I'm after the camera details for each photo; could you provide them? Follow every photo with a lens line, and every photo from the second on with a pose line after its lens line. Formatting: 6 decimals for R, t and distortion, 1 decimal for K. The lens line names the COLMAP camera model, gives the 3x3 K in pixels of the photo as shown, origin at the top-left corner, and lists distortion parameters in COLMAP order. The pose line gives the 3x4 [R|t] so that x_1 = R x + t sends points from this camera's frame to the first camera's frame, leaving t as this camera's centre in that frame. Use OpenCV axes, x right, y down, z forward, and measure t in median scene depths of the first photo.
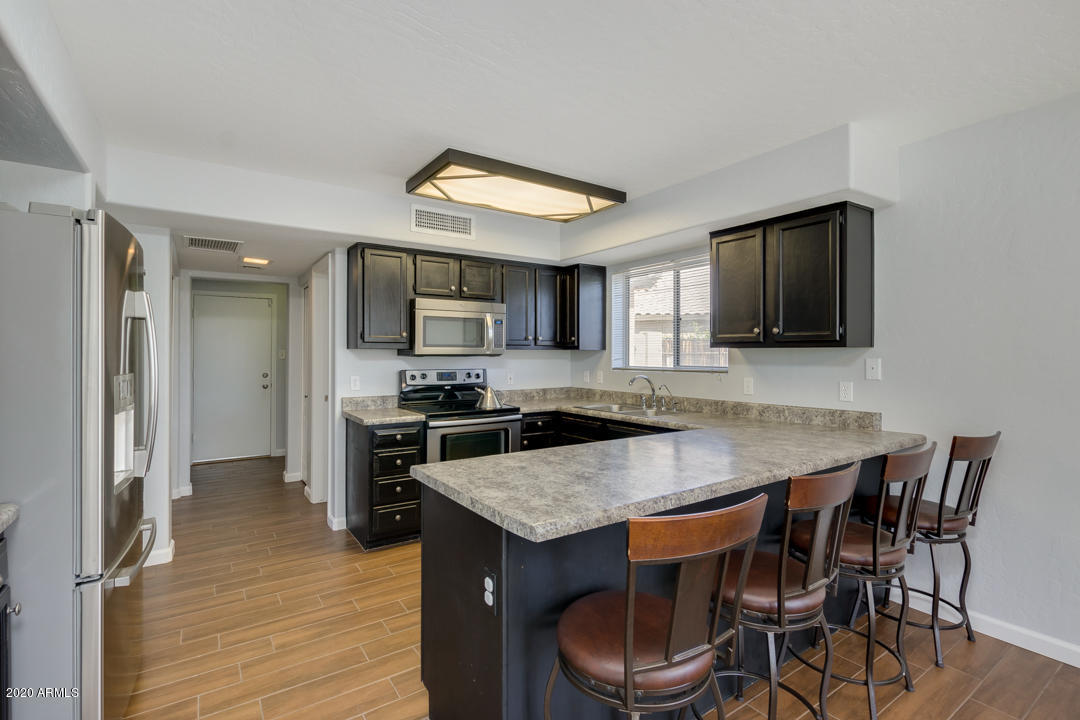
lens RADIAL K [[498.3, 0, 537.1], [0, 498.3, 353.7], [0, 0, 1]] dist [-0.000505, -0.000278]
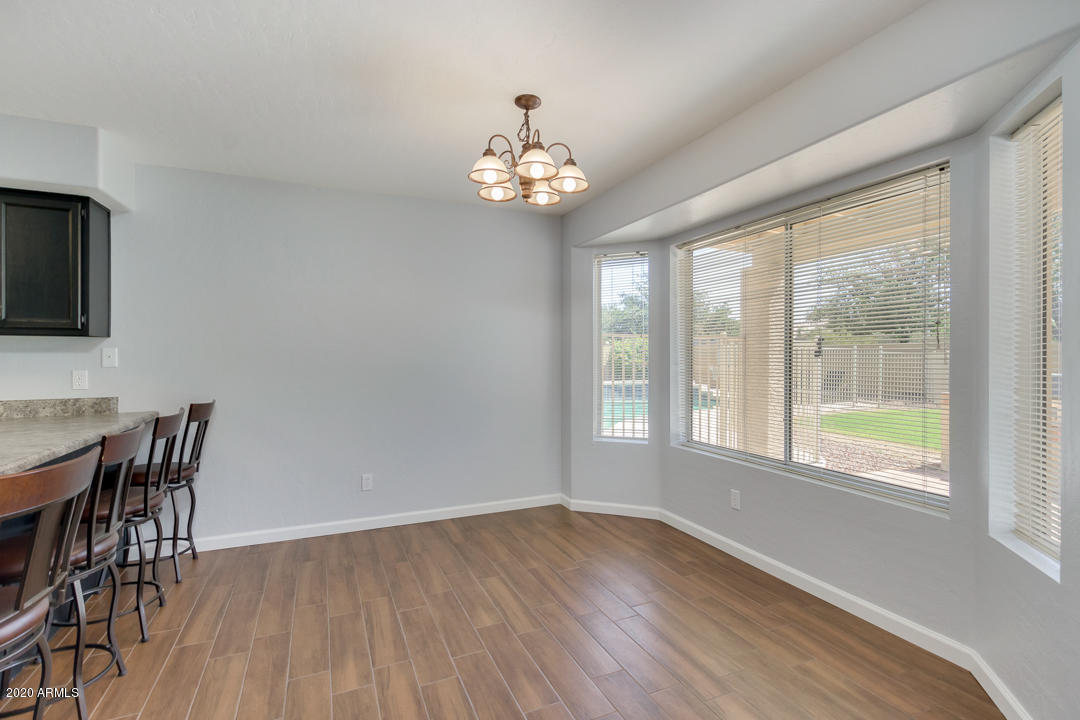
lens RADIAL K [[498.3, 0, 537.1], [0, 498.3, 353.7], [0, 0, 1]] dist [-0.000505, -0.000278]
pose [[0.178924, 0.005706, 0.983846, -0.266567], [-0.004307, 0.999978, -0.005016, 0.027869], [-0.983853, -0.003340, 0.178945, -0.131180]]
